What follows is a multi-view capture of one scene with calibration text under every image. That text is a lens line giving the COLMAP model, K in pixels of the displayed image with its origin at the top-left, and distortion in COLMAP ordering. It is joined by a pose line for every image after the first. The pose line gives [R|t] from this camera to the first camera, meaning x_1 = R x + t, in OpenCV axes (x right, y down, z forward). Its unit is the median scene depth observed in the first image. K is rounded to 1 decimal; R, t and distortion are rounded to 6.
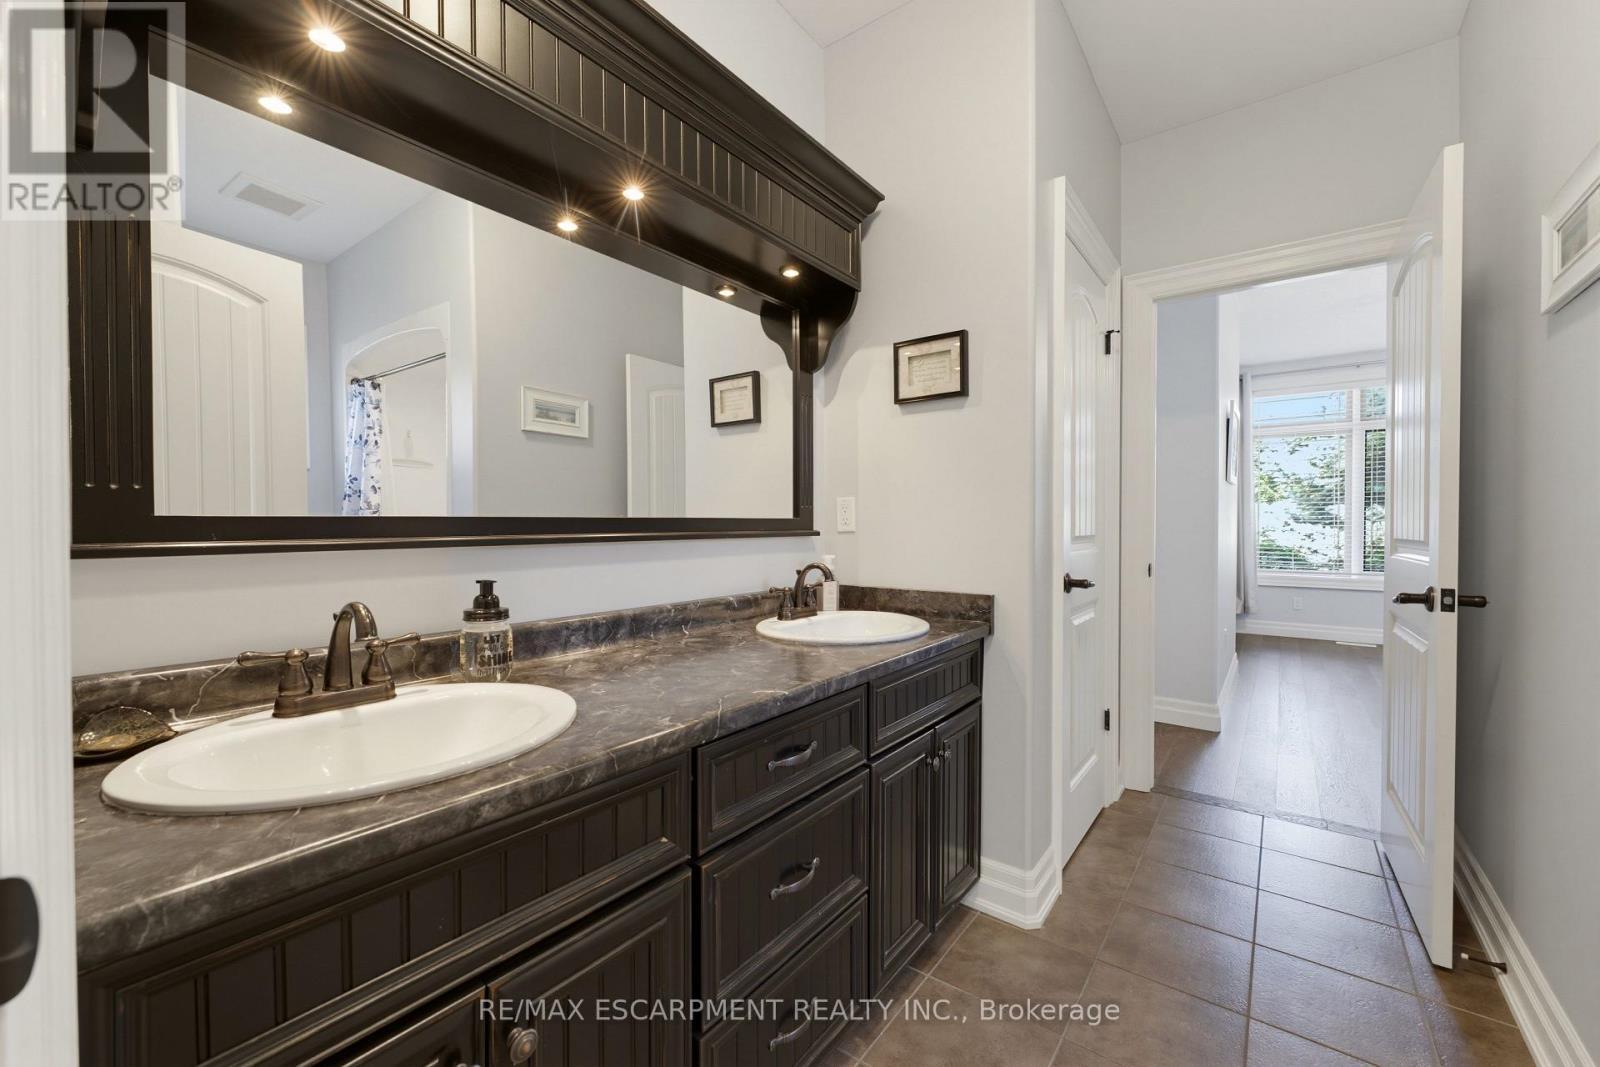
lens RADIAL K [[641.1, 0, 802.0], [0, 641.1, 537.4], [0, 0, 1]] dist [-0.000527, -0.000283]
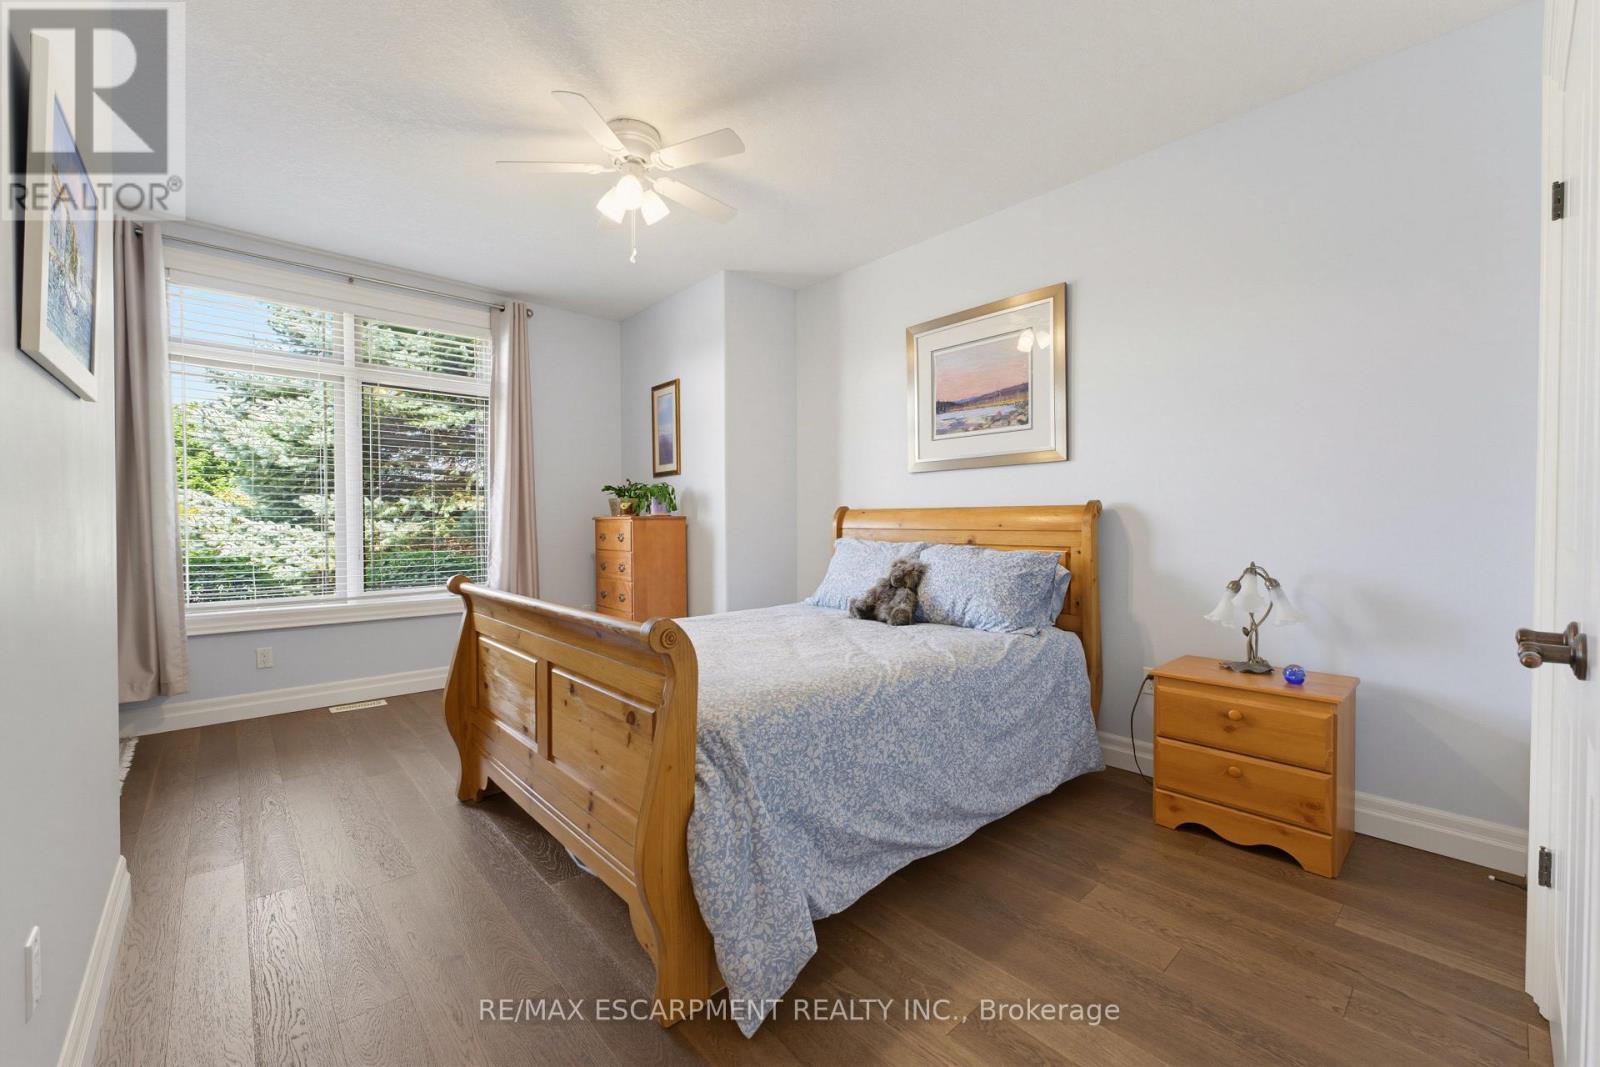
lens RADIAL K [[641.1, 0, 802.4], [0, 641.1, 533.9], [0, 0, 1]] dist [-0.000527, -0.000283]
pose [[0.191030, -0.014861, 0.981472, 0.230545], [0.015303, 0.999809, 0.012160, -0.007751], [-0.981465, 0.012697, 0.191220, 0.317031]]
